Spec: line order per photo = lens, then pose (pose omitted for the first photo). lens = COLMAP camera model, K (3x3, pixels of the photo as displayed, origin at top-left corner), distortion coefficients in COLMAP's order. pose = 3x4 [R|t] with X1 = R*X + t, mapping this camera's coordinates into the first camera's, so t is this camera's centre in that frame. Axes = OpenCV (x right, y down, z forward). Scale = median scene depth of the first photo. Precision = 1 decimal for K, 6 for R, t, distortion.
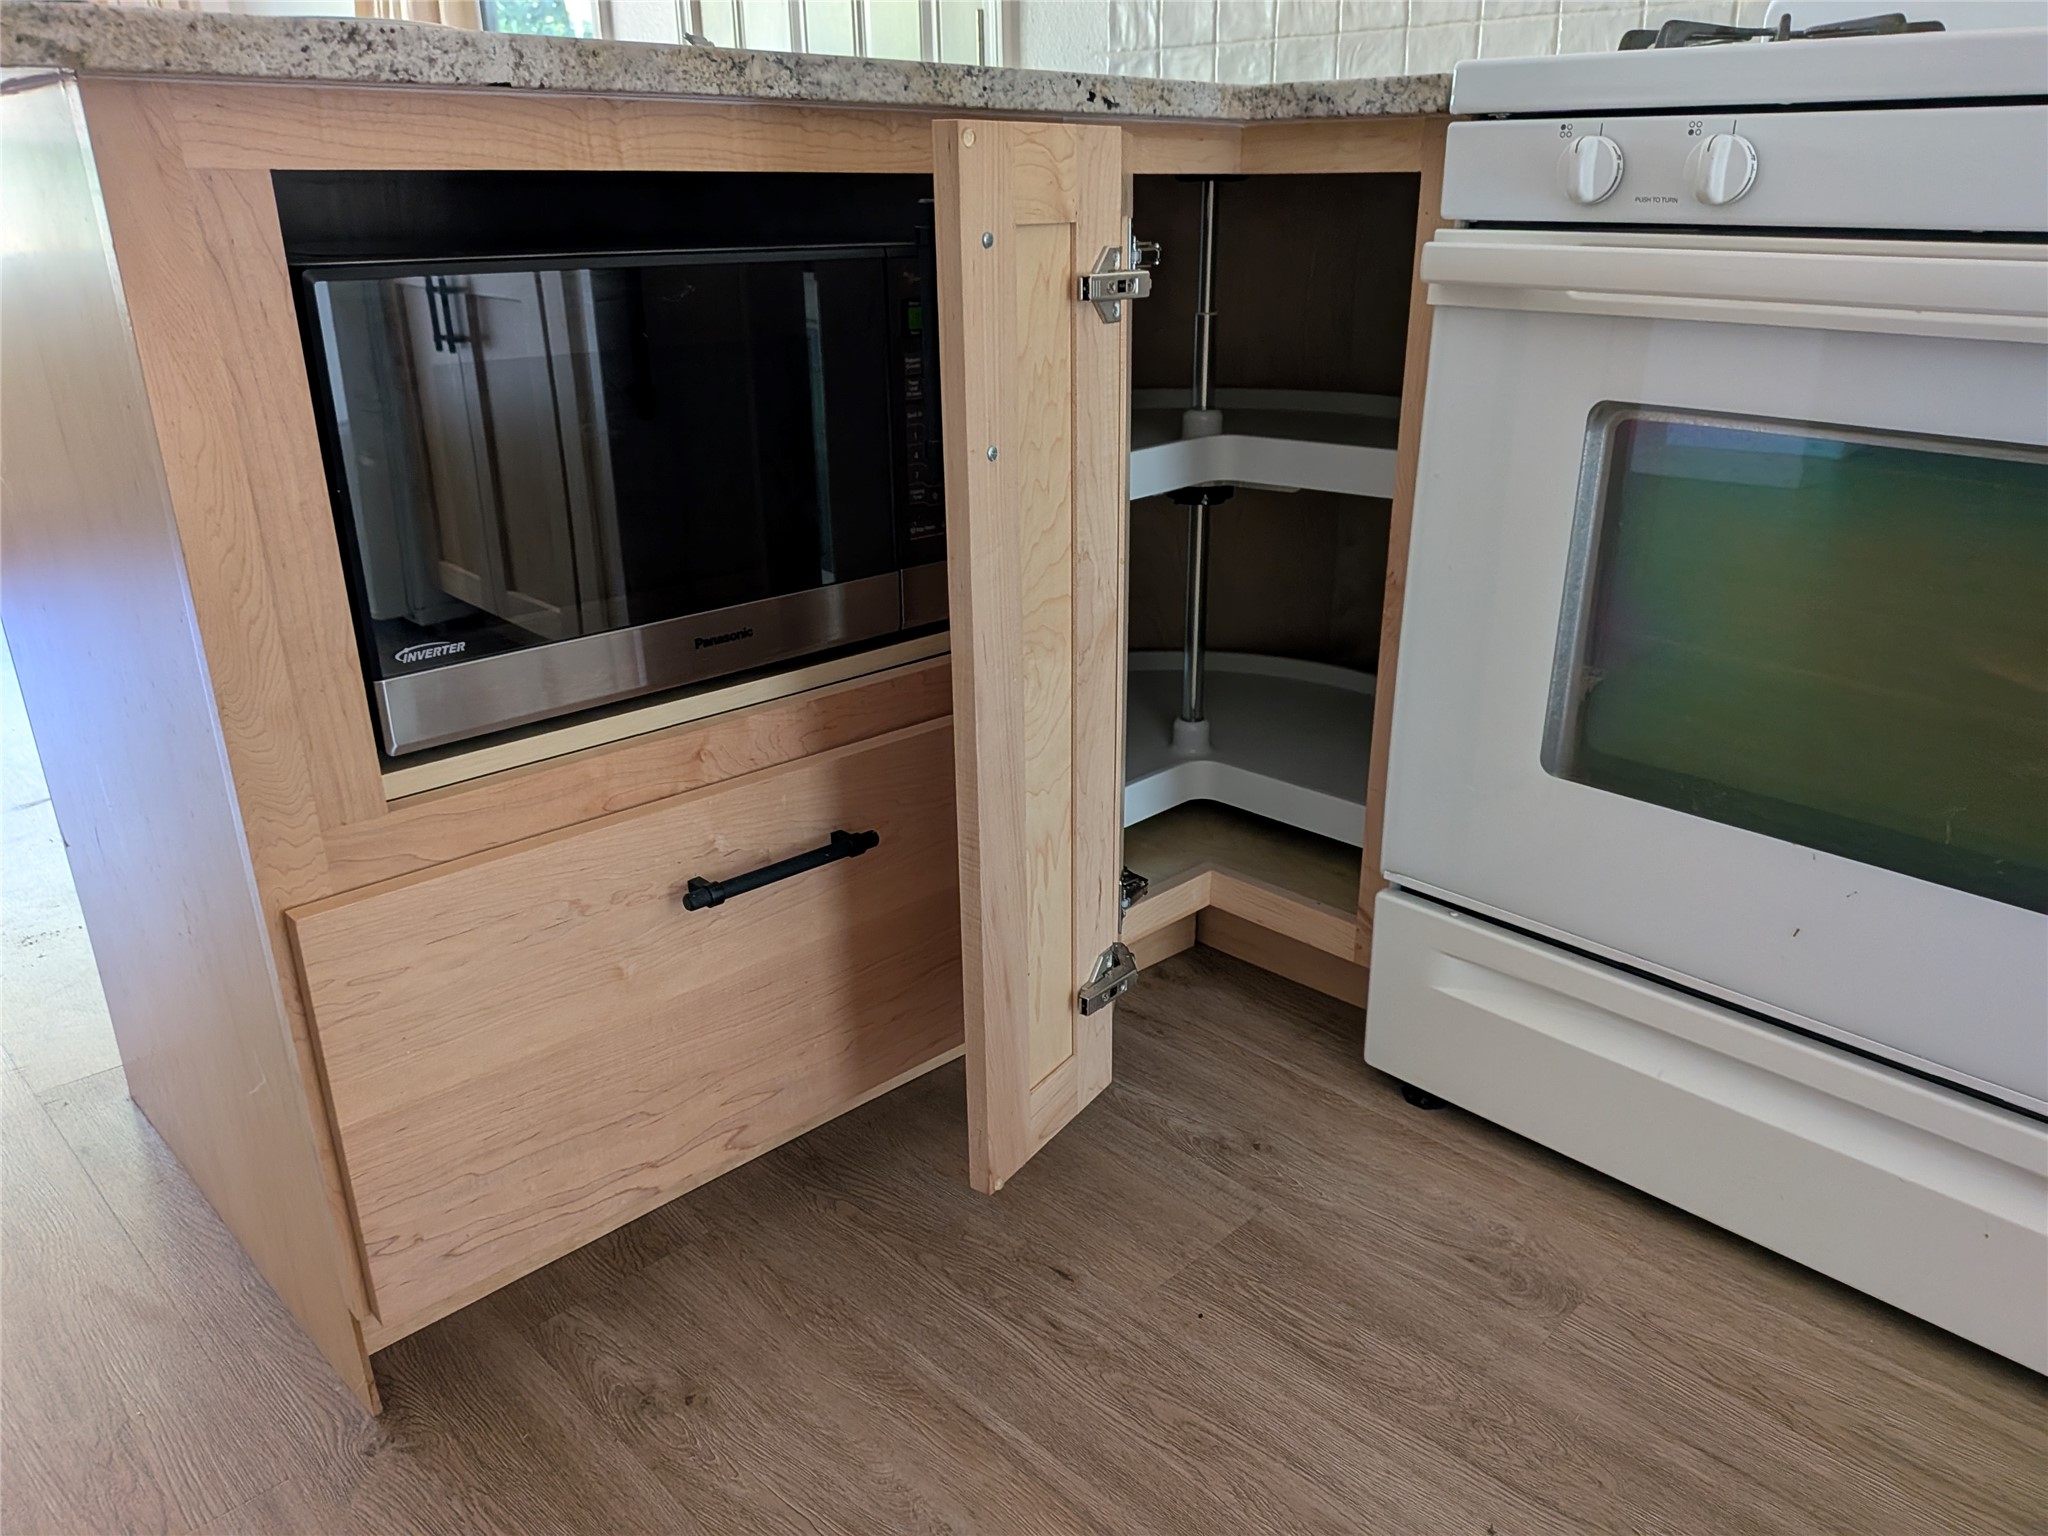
lens RADIAL K [[1469.8, 0, 1051.9], [0, 1469.8, 806.6], [0, 0, 1]] dist [0.055328, -0.084844]
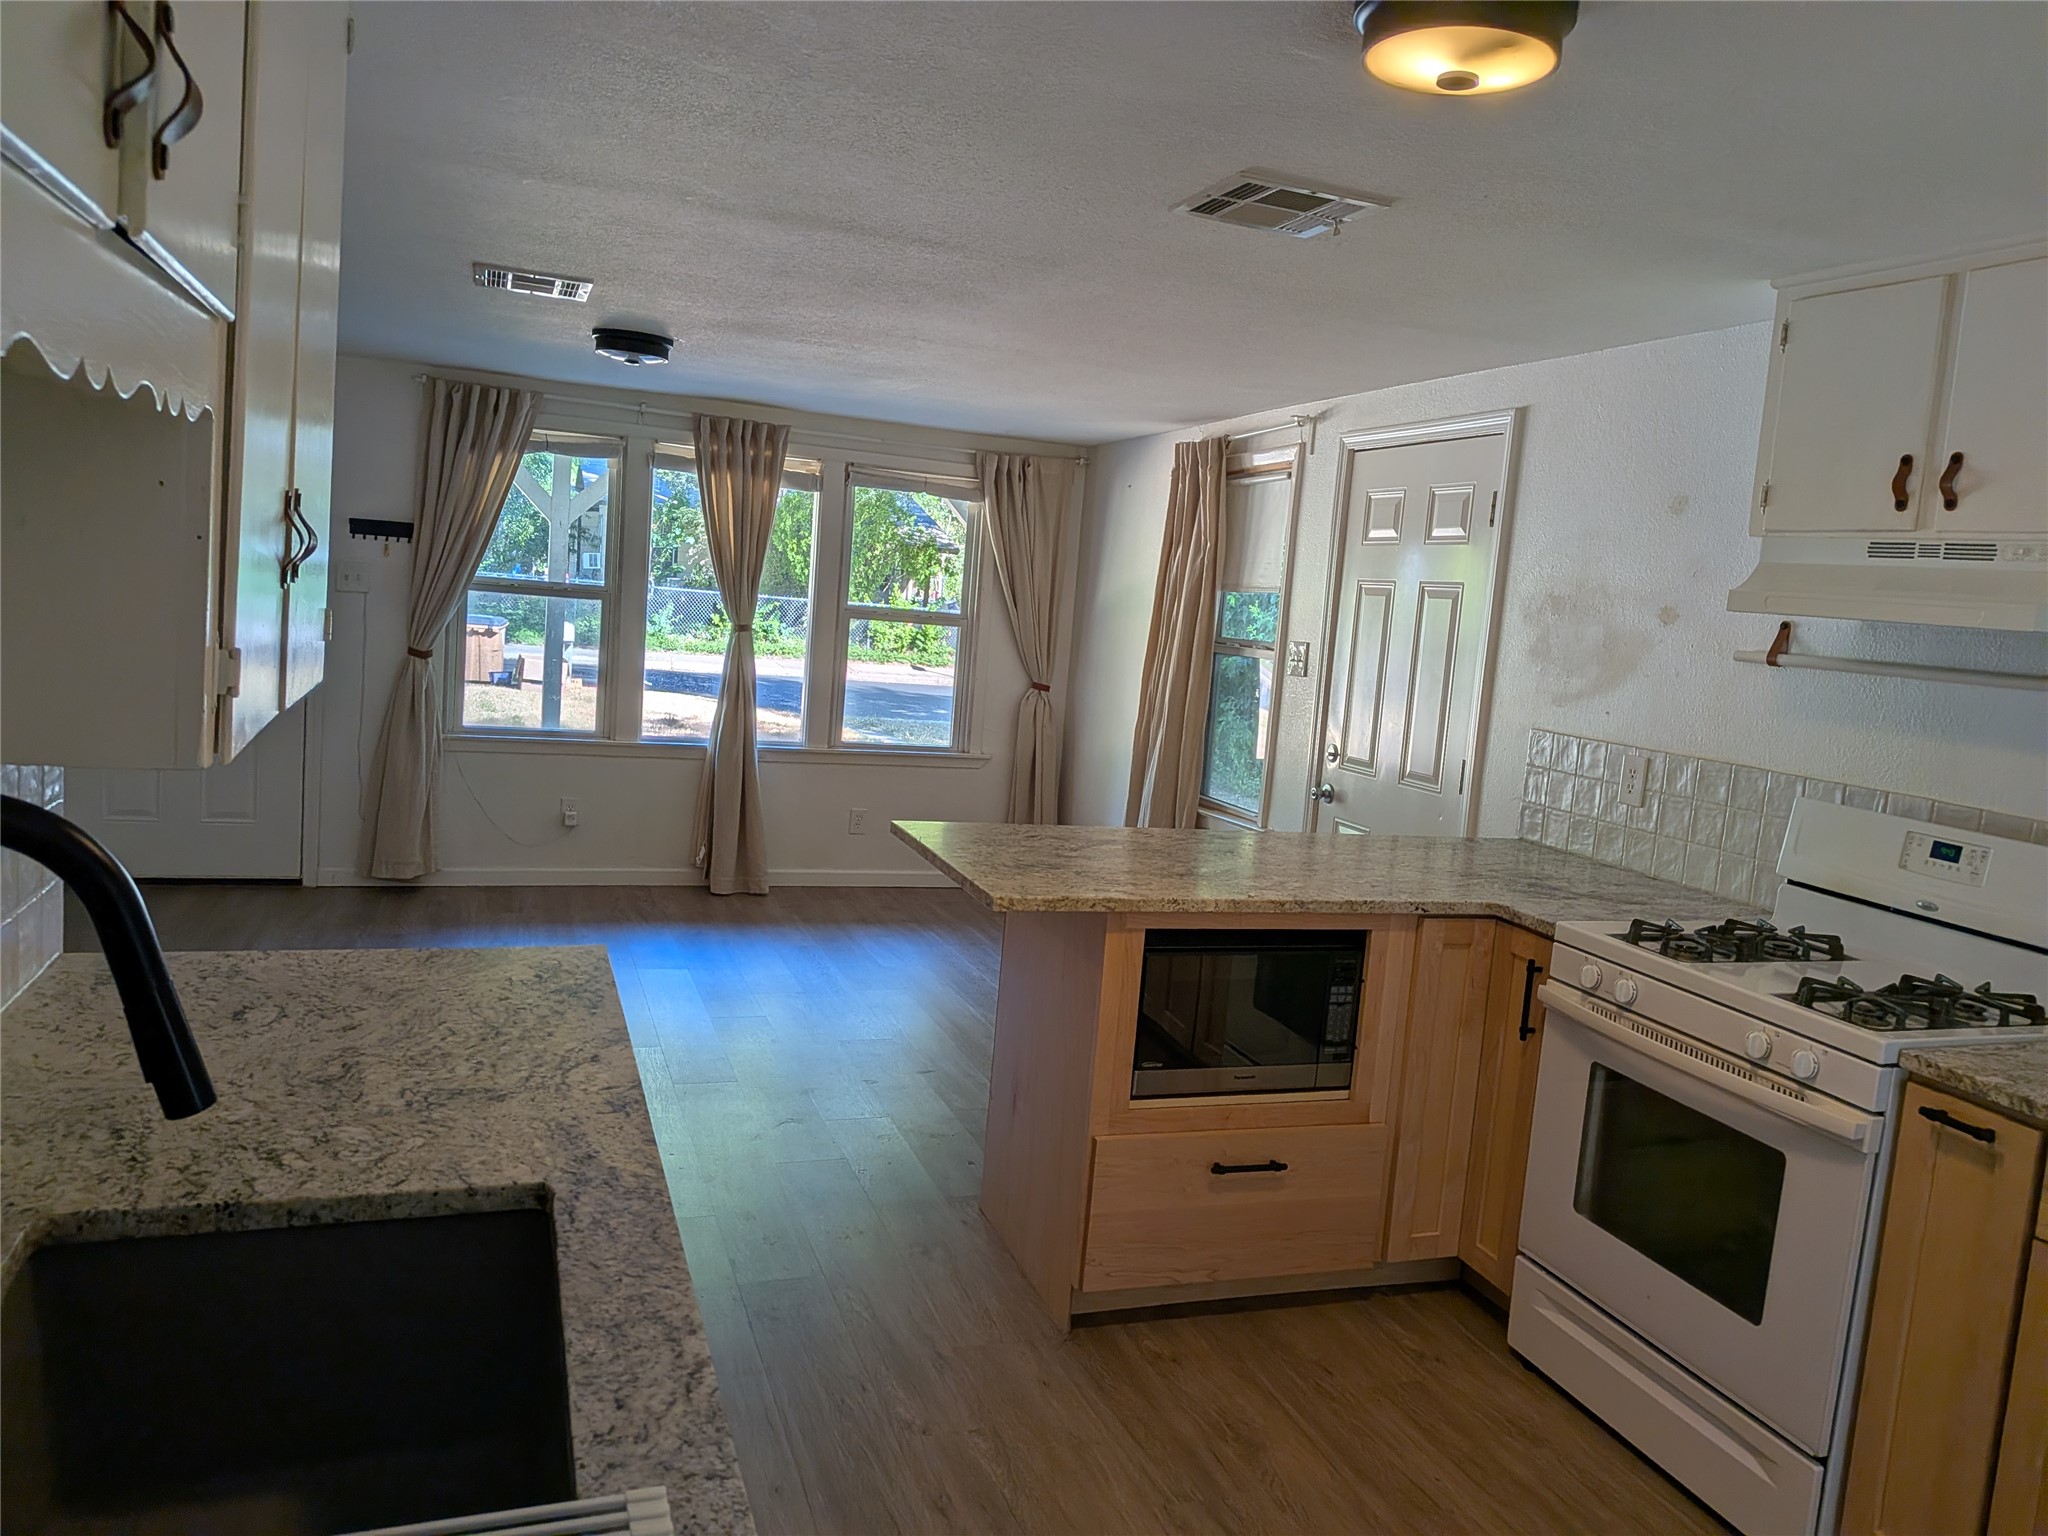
lens RADIAL K [[1469.8, 0, 1065.1], [0, 1469.8, 747.9], [0, 0, 1]] dist [0.055328, -0.084844]
pose [[0.906777, 0.123264, -0.403190, 0.480881], [-0.239320, 0.937795, -0.251528, 0.077382], [0.347105, 0.324571, 0.879870, -1.650090]]
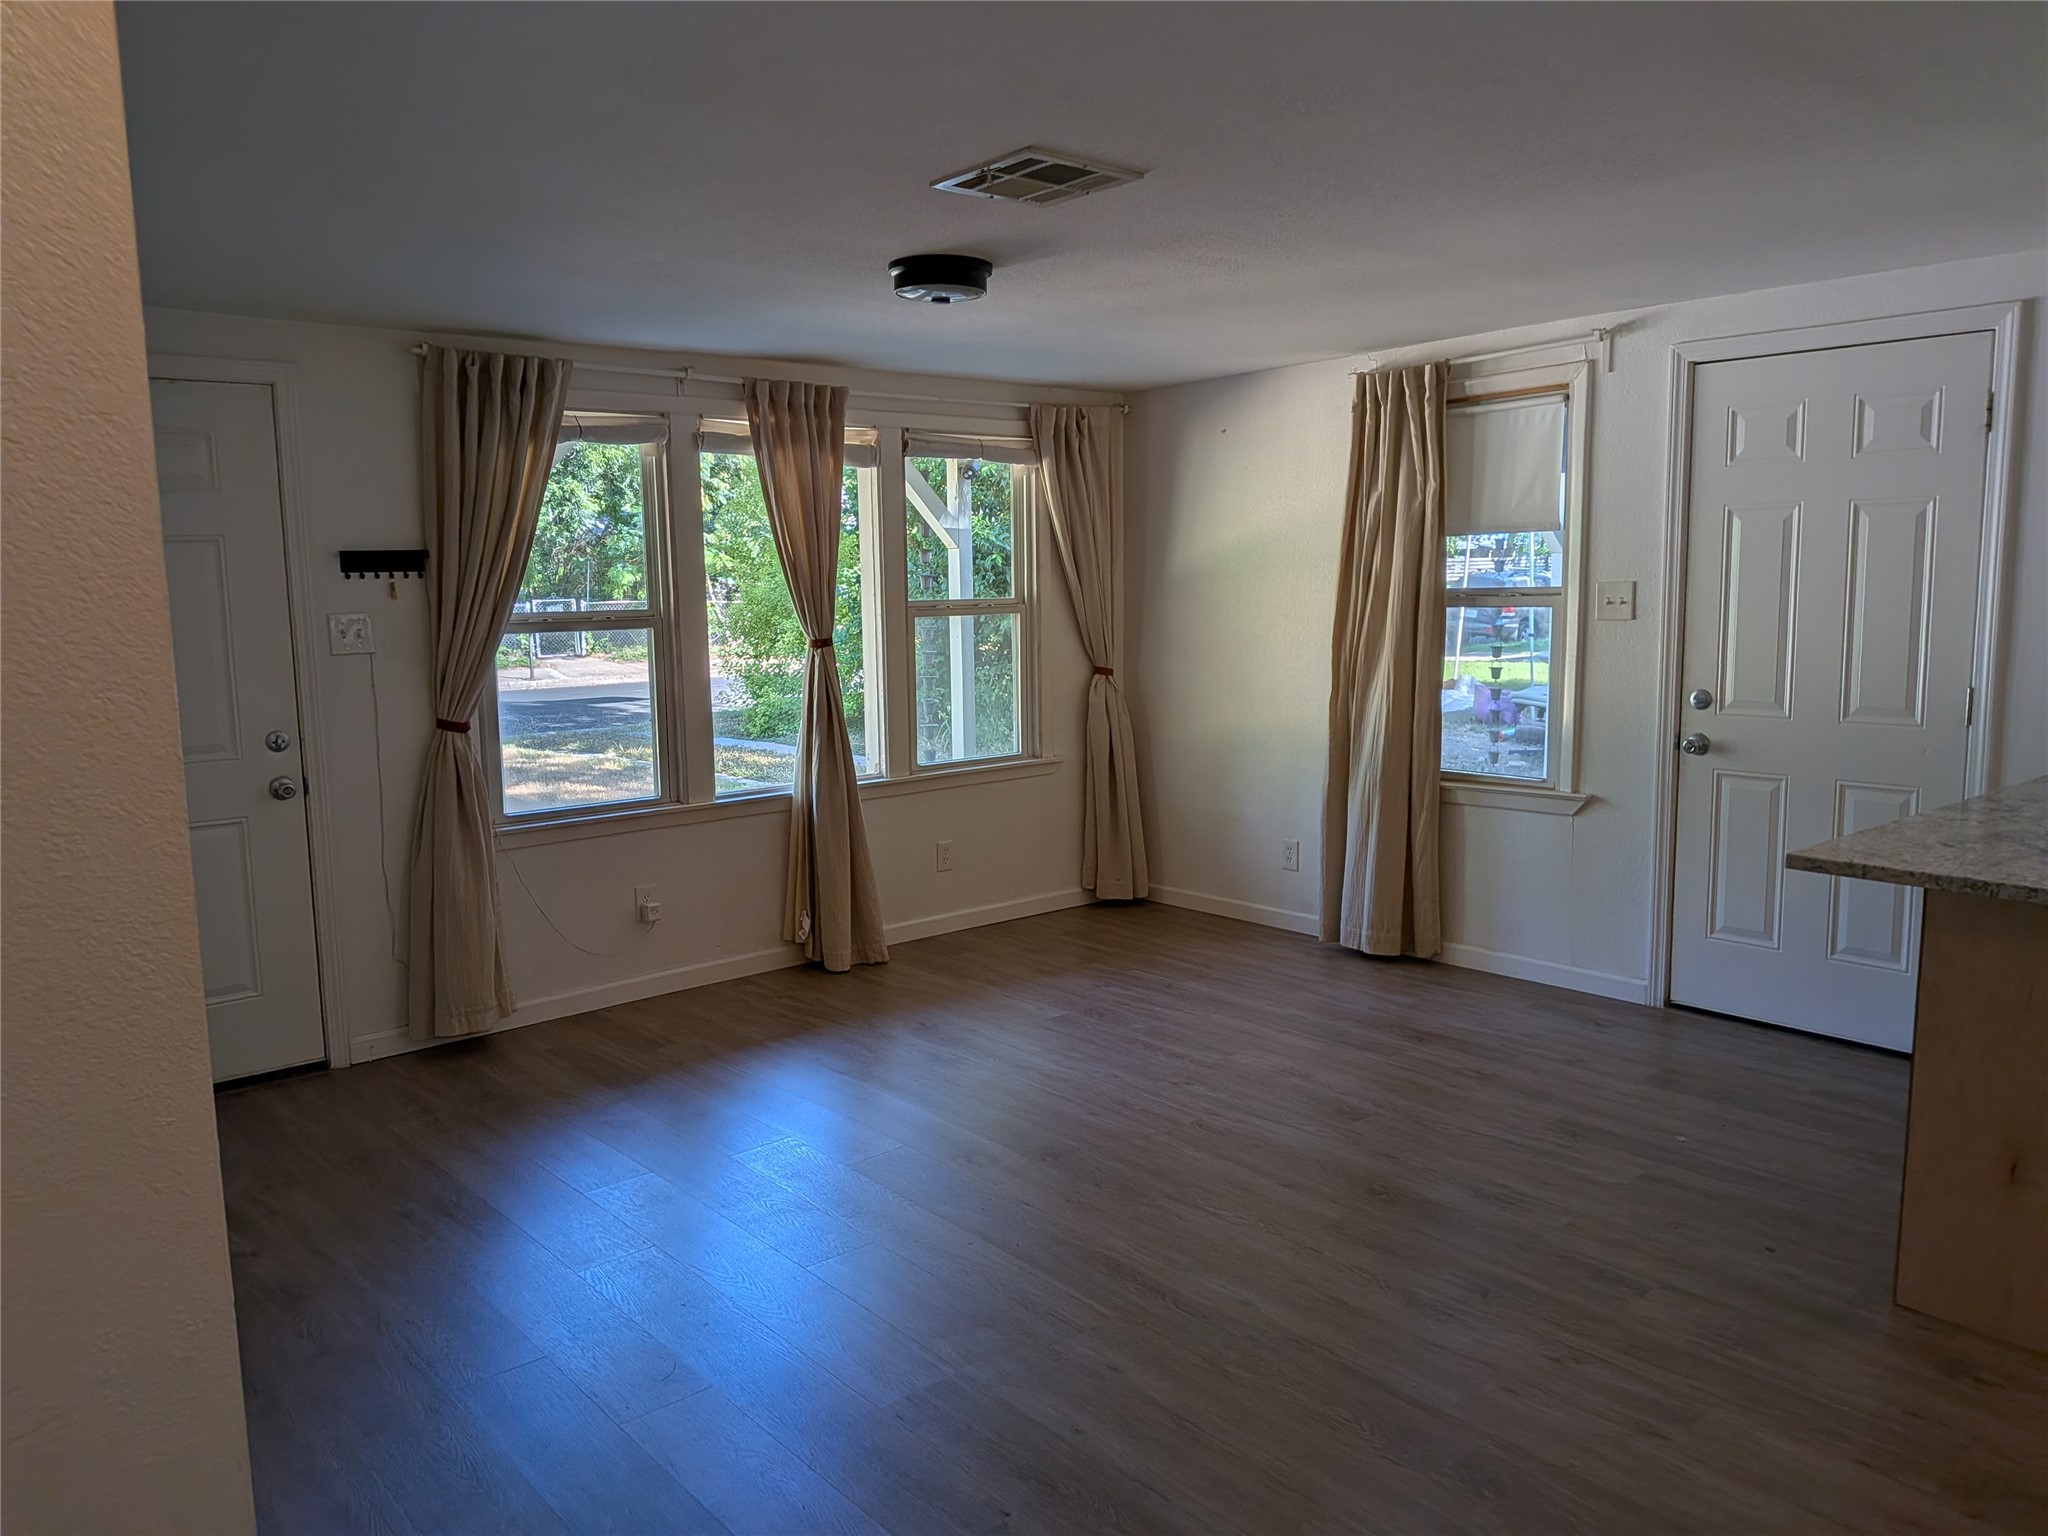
lens RADIAL K [[1469.8, 0, 1013.6], [0, 1469.8, 763.3], [0, 0, 1]] dist [0.055328, -0.084844]
pose [[0.995954, -0.000755, -0.089863, -2.030863], [-0.022614, 0.965681, -0.258743, 0.046051], [0.086974, 0.259728, 0.961757, -1.486292]]
